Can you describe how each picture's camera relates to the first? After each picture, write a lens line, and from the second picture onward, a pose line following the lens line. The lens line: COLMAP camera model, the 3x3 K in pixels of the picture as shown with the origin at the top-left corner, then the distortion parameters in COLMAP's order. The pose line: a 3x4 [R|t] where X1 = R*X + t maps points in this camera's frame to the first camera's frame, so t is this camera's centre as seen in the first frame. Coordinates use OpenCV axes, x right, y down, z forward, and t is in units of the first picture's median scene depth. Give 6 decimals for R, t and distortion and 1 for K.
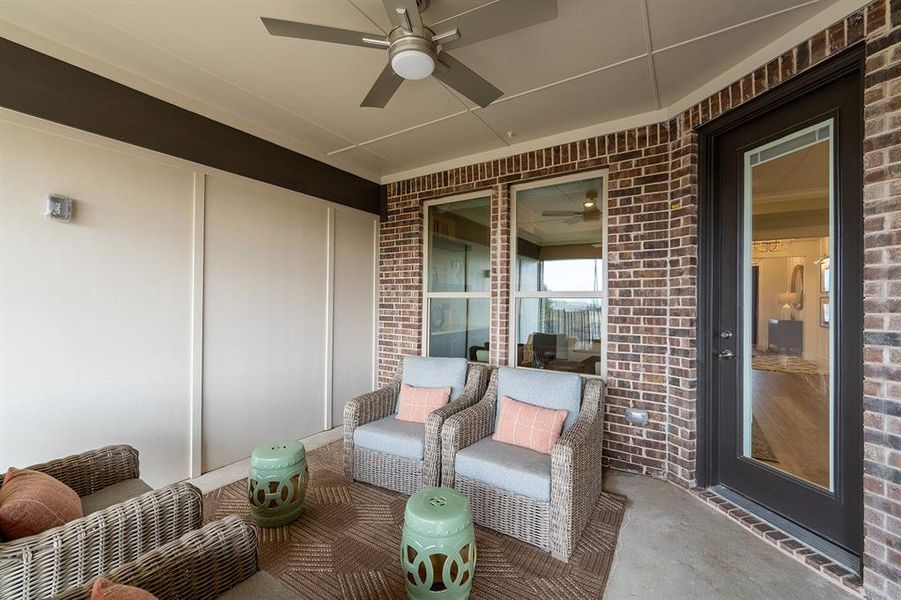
lens RADIAL K [[363.3, 0, 450.5], [0, 363.3, 300.0], [0, 0, 1]] dist [-0.000404, -0.000235]
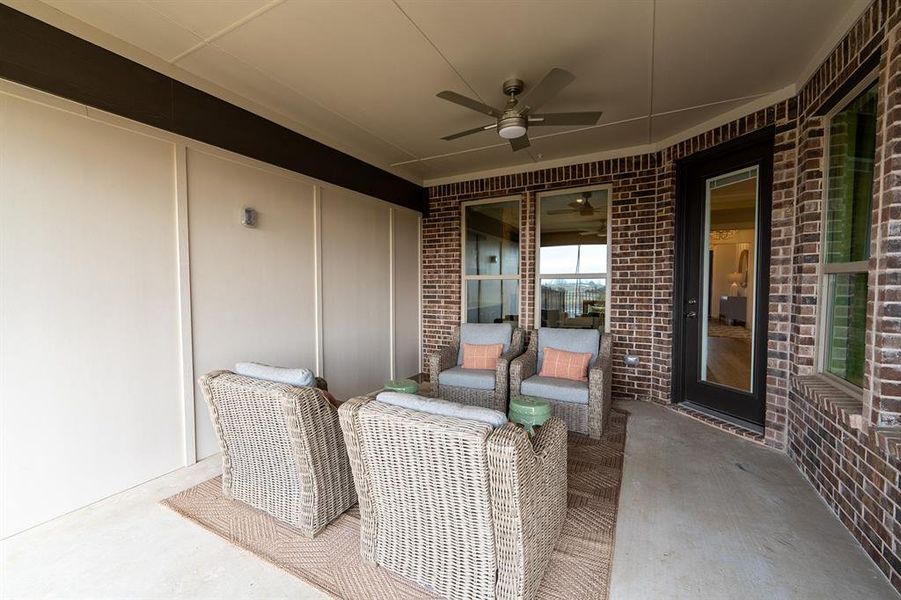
lens RADIAL K [[363.3, 0, 450.5], [0, 363.3, 300.0], [0, 0, 1]] dist [-0.000404, -0.000235]
pose [[0.996795, -0.014333, 0.078706, -0.319617], [0.010725, 0.998881, 0.046072, 0.008352], [-0.079278, -0.045081, 0.995833, -0.375240]]
